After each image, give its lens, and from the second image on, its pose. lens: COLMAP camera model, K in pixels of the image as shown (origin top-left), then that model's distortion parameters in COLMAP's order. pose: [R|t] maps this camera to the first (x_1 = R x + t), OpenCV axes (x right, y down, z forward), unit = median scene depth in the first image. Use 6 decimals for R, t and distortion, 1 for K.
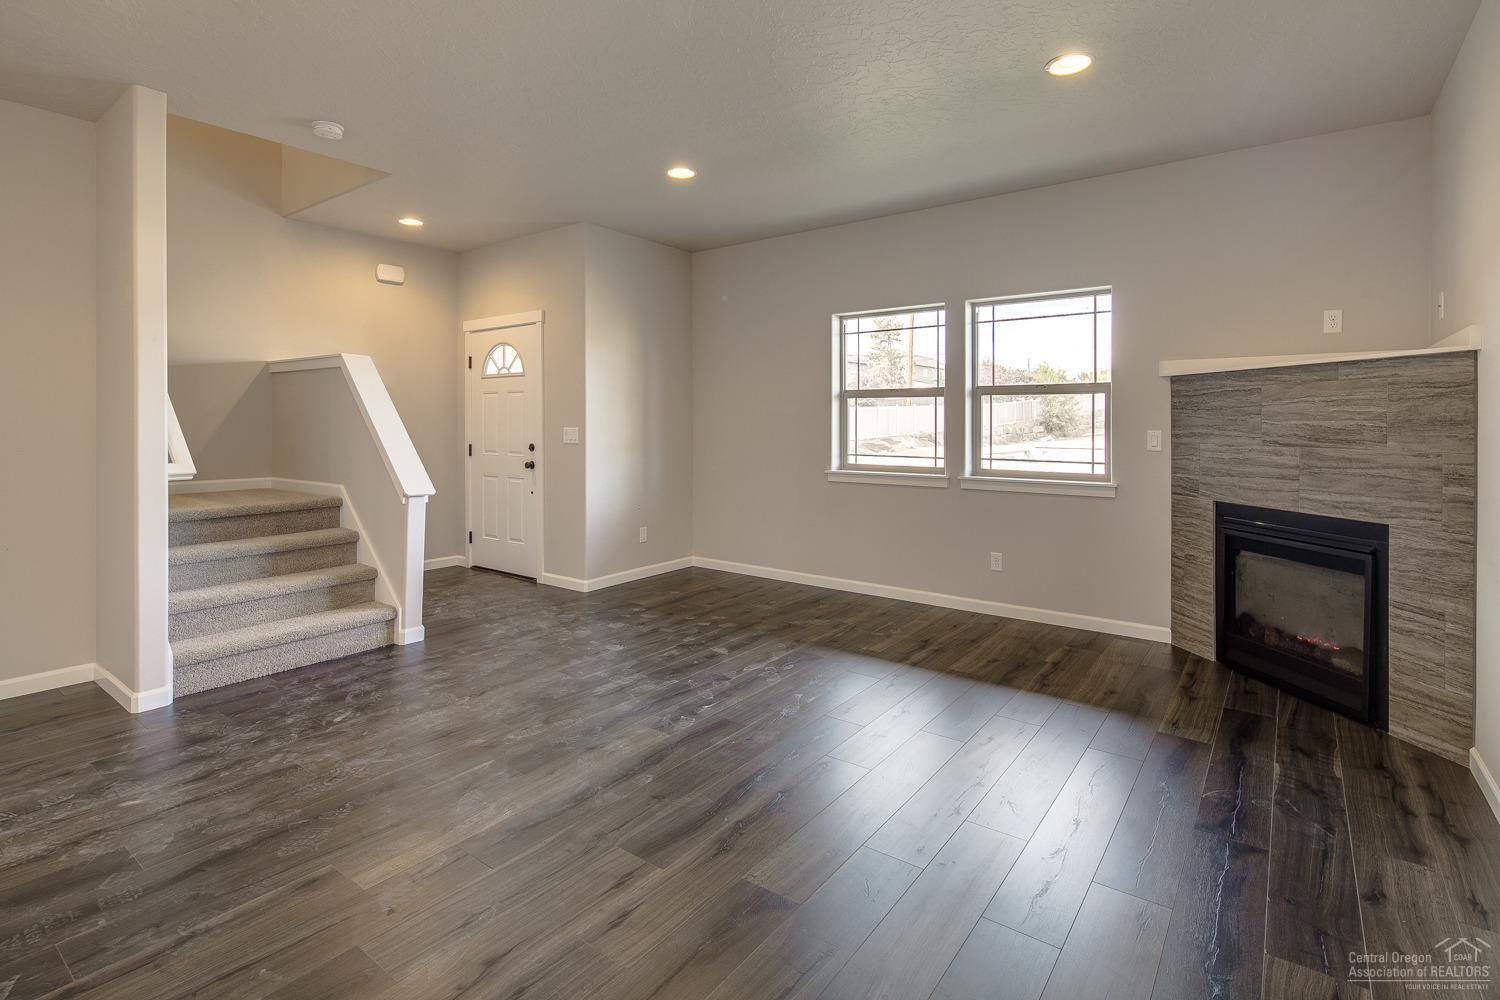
lens RADIAL K [[726.2, 0, 743.3], [0, 726.2, 422.1], [0, 0, 1]] dist [0.000467, 0.000003]
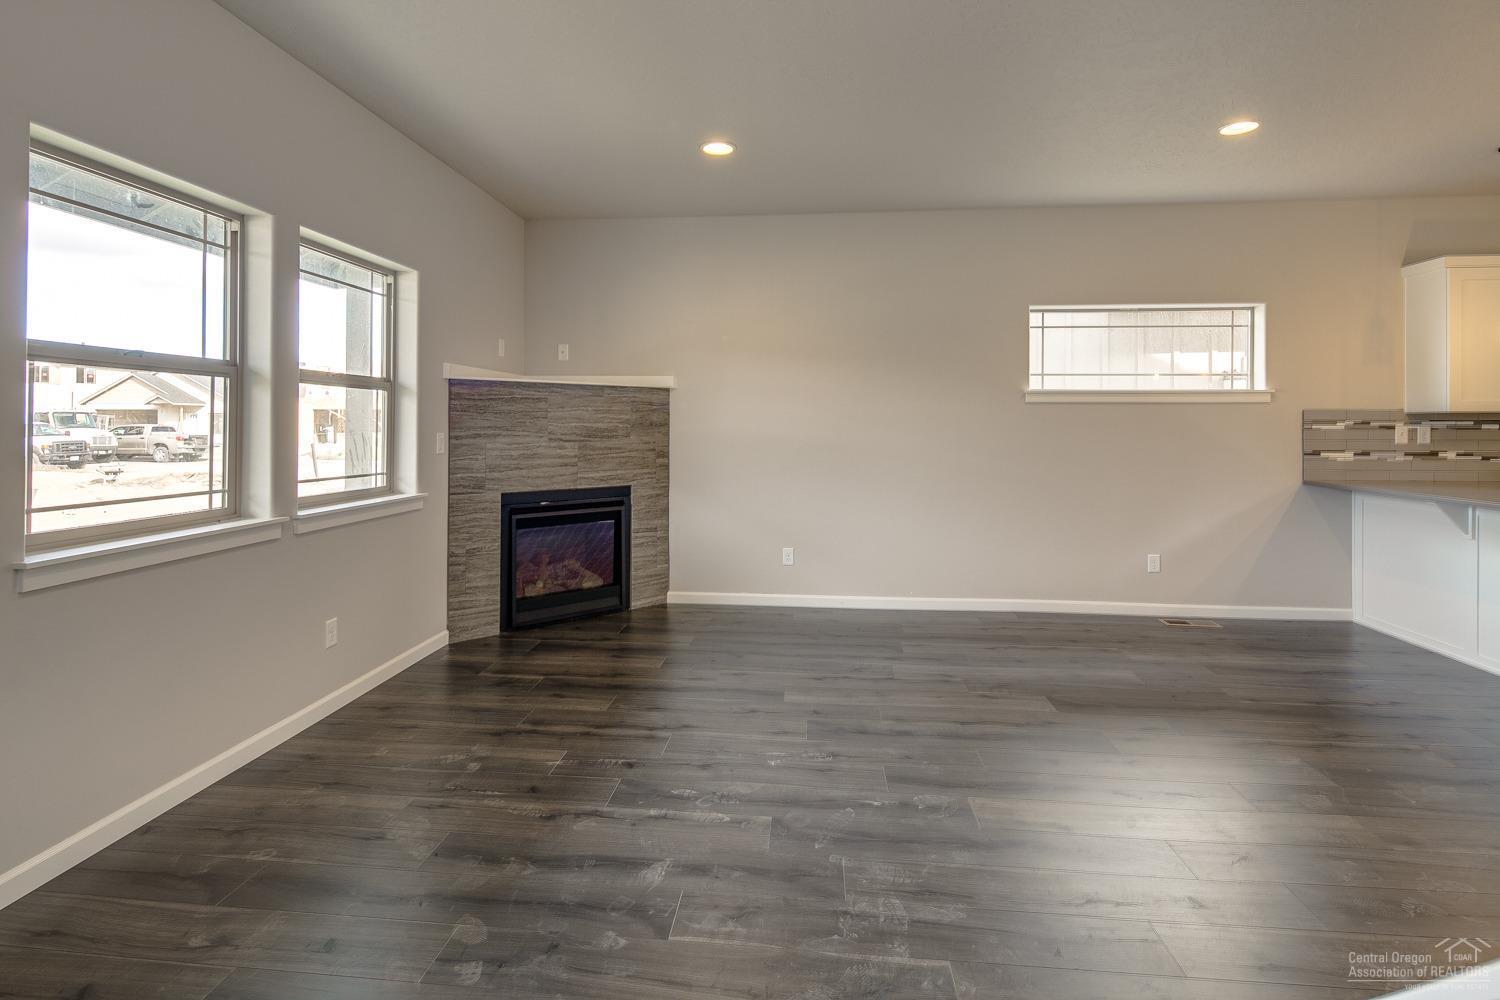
lens RADIAL K [[726.2, 0, 743.3], [0, 726.2, 422.1], [0, 0, 1]] dist [0.000467, 0.000003]
pose [[-0.525201, -0.000714, 0.850978, -0.603625], [-0.003575, 0.999993, -0.001367, -0.003447], [-0.850971, -0.003760, -0.525200, 1.471978]]
